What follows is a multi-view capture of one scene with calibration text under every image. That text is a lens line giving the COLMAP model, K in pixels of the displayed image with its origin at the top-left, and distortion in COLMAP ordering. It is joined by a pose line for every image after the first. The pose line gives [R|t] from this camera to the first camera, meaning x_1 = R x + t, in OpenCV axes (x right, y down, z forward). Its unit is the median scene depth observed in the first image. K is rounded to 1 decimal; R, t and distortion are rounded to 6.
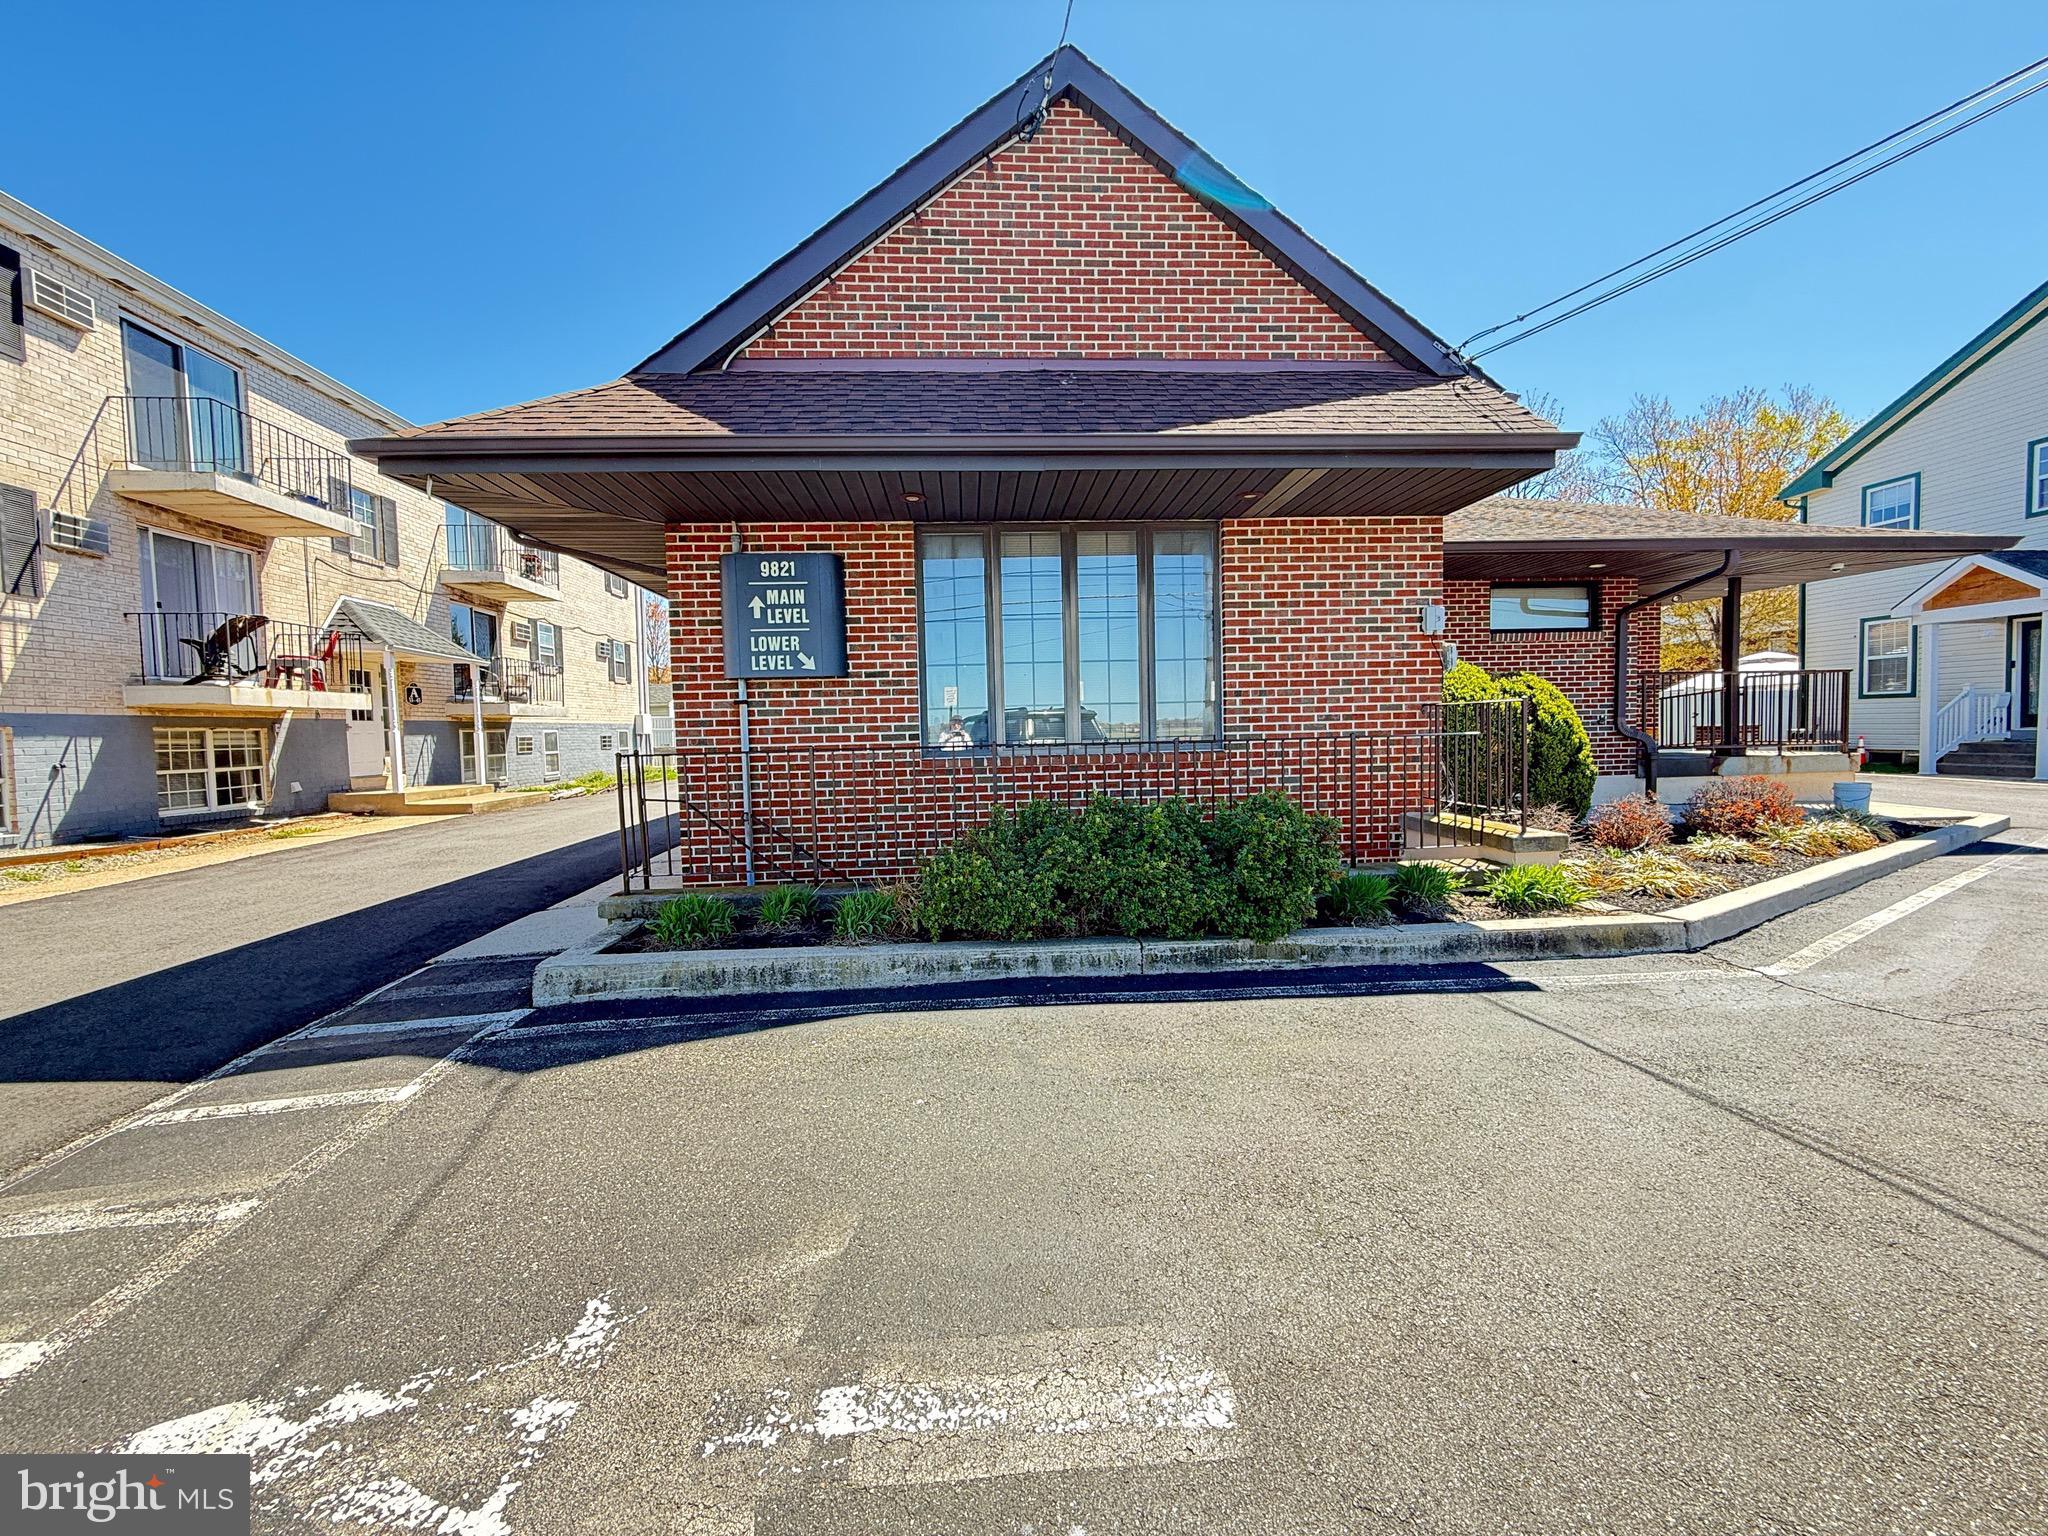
lens RADIAL K [[815.1, 0, 1022.6], [0, 815.1, 764.5], [0, 0, 1]] dist [0.000491, -0.000170]
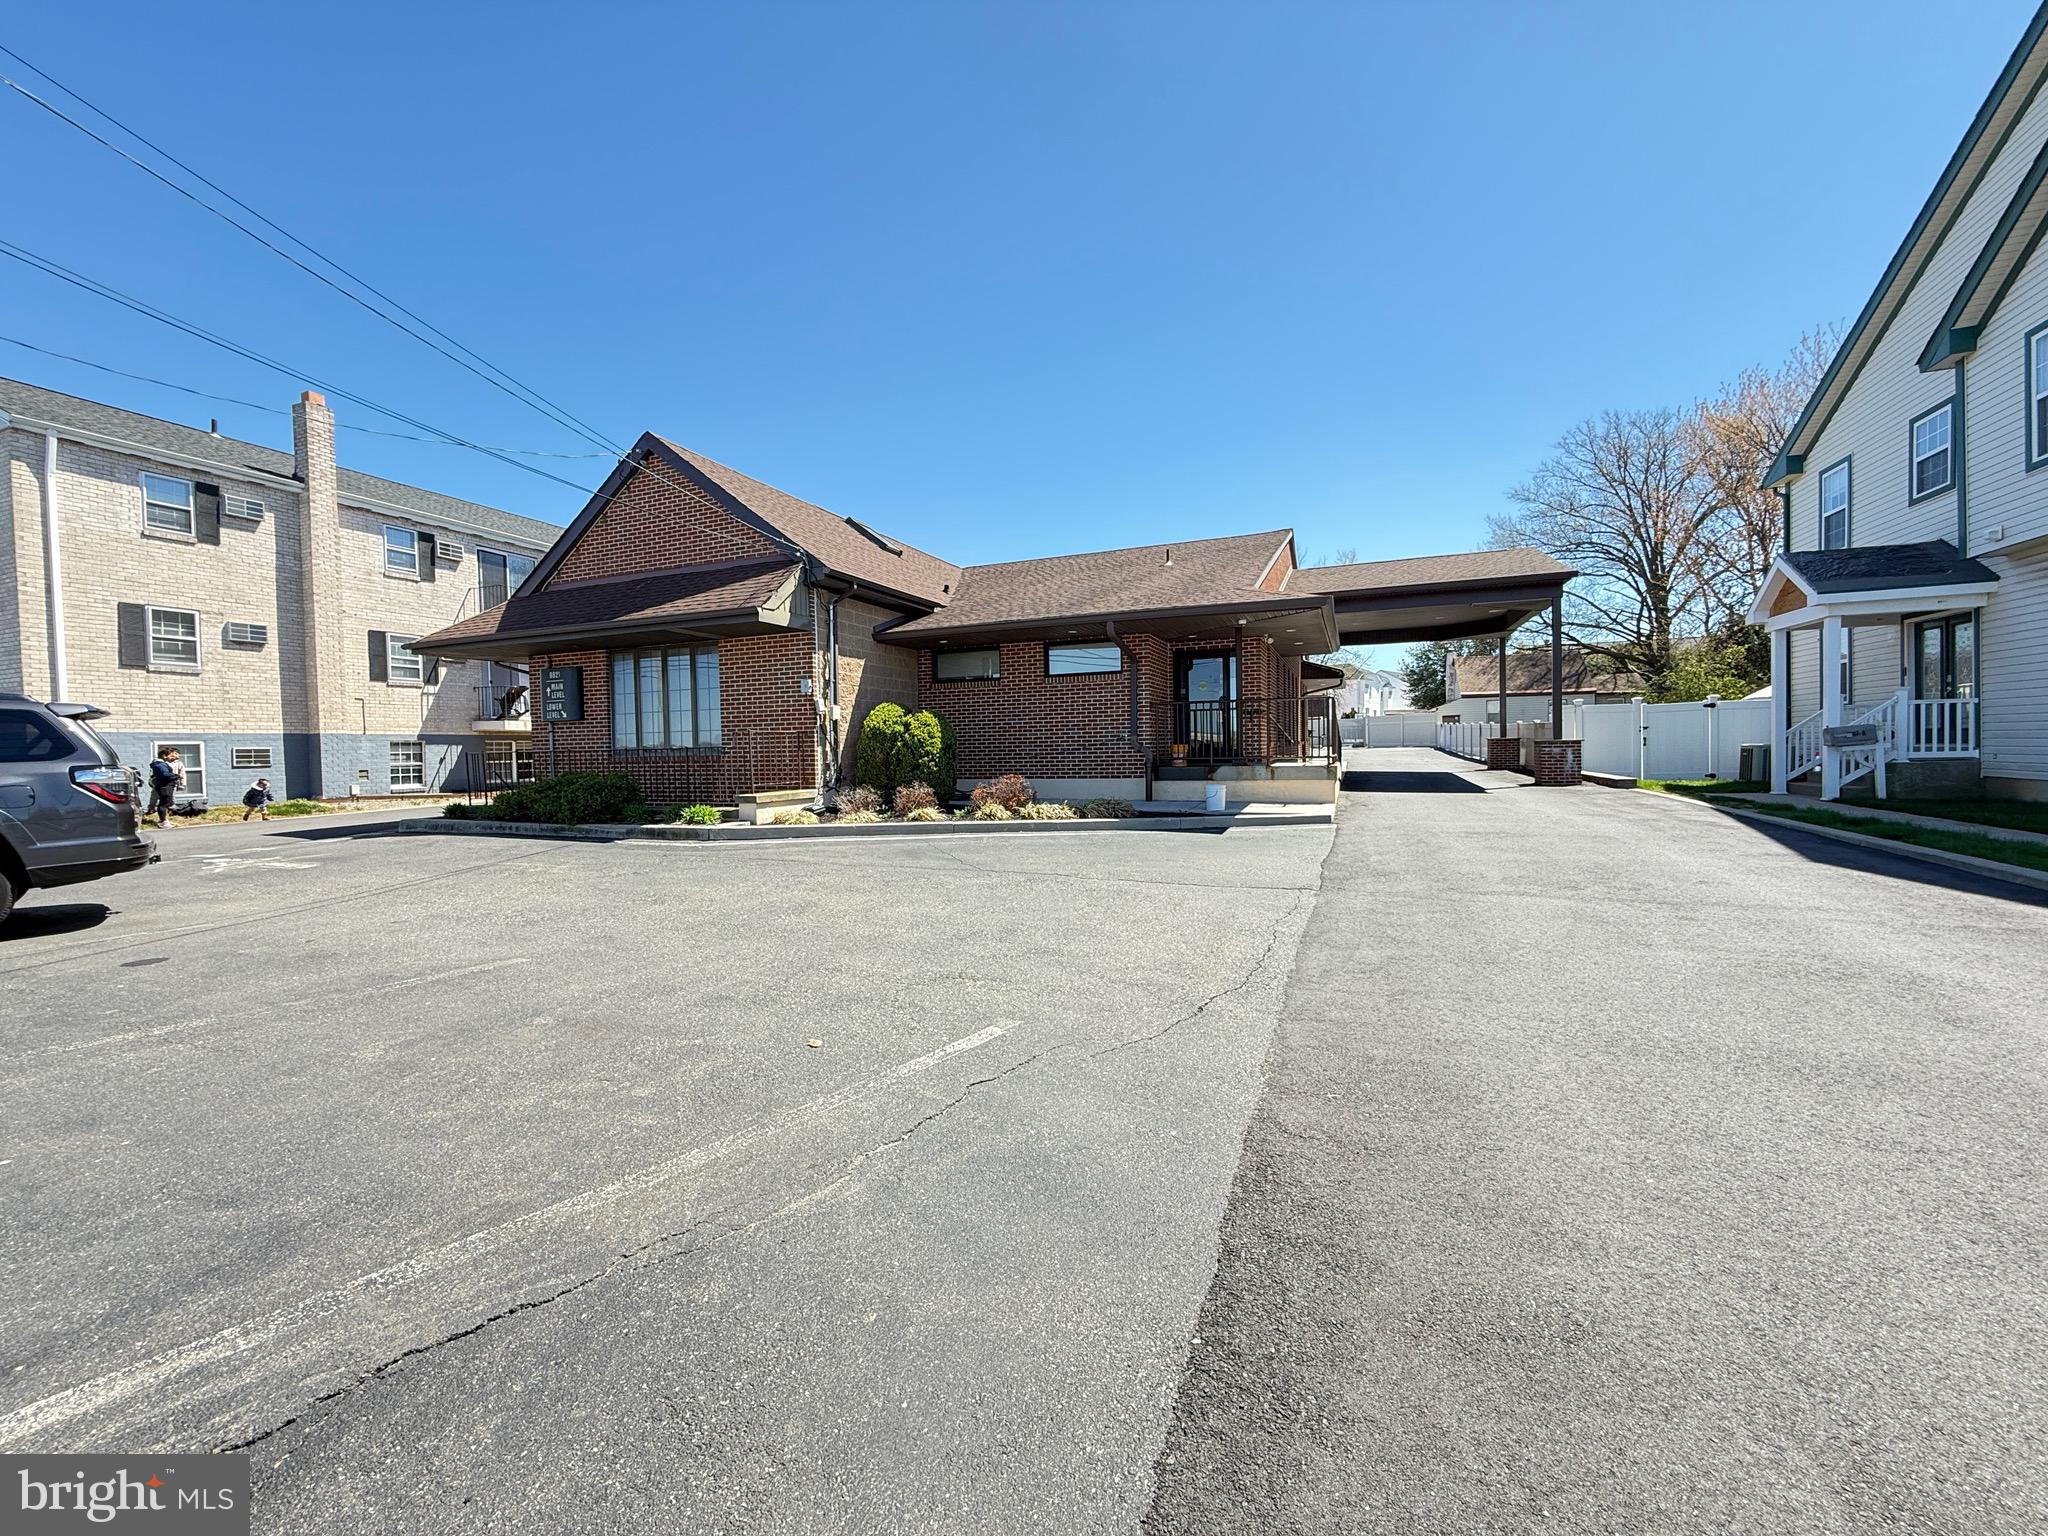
lens RADIAL K [[815.1, 0, 1017.9], [0, 815.1, 760.5], [0, 0, 1]] dist [0.000491, -0.000170]
pose [[0.899326, 0.013240, -0.437079, 1.273533], [-0.020481, 0.999720, -0.011859, 0.004118], [0.436799, 0.019617, 0.899345, -0.344665]]
